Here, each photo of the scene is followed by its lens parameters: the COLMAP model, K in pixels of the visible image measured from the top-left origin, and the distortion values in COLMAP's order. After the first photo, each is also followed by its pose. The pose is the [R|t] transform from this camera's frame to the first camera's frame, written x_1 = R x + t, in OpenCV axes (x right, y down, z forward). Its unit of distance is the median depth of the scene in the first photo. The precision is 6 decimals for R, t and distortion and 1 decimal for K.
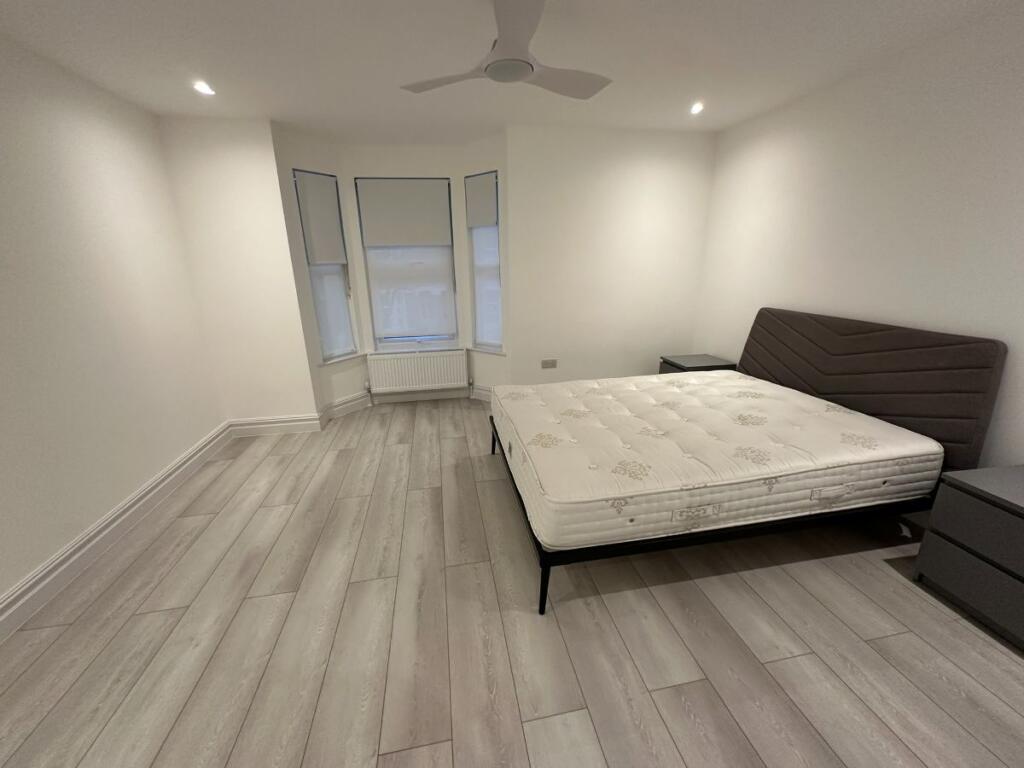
lens RADIAL K [[408.3, 0, 513.1], [0, 408.3, 383.9], [0, 0, 1]] dist [-0.000488, 0.000098]
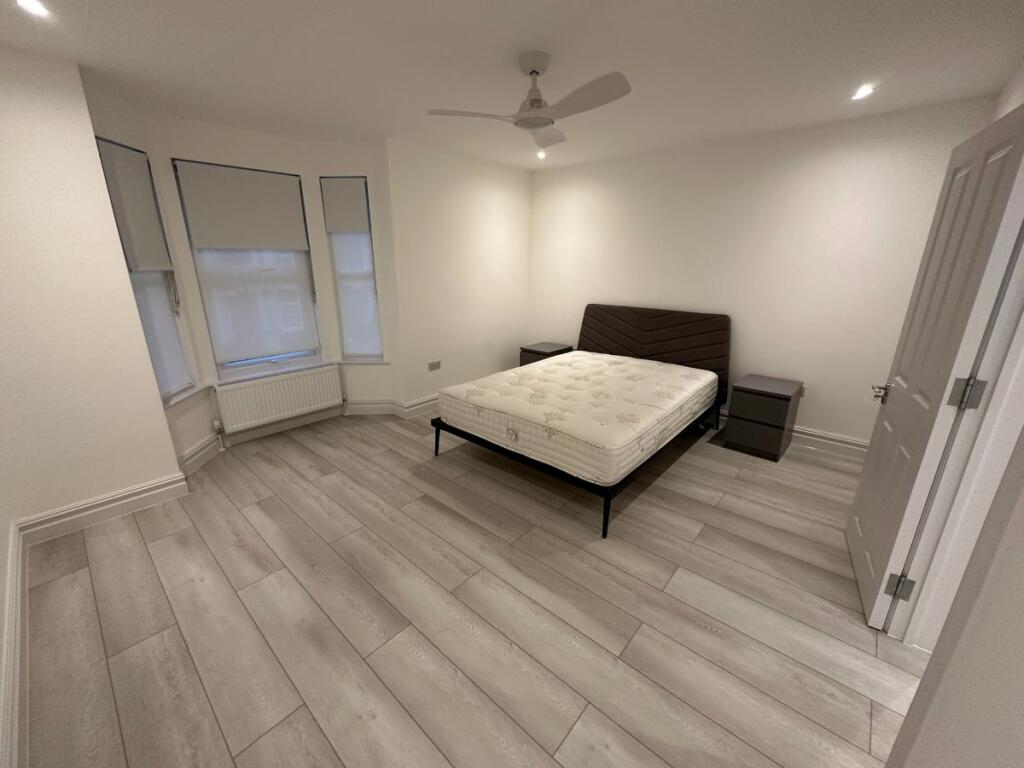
lens RADIAL K [[408.3, 0, 511.9], [0, 408.3, 383.5], [0, 0, 1]] dist [-0.000488, 0.000098]
pose [[0.787653, -0.160594, 0.594822, -0.464533], [0.163718, 0.985279, 0.049220, -0.027162], [-0.593970, 0.058614, 0.802349, 0.039899]]
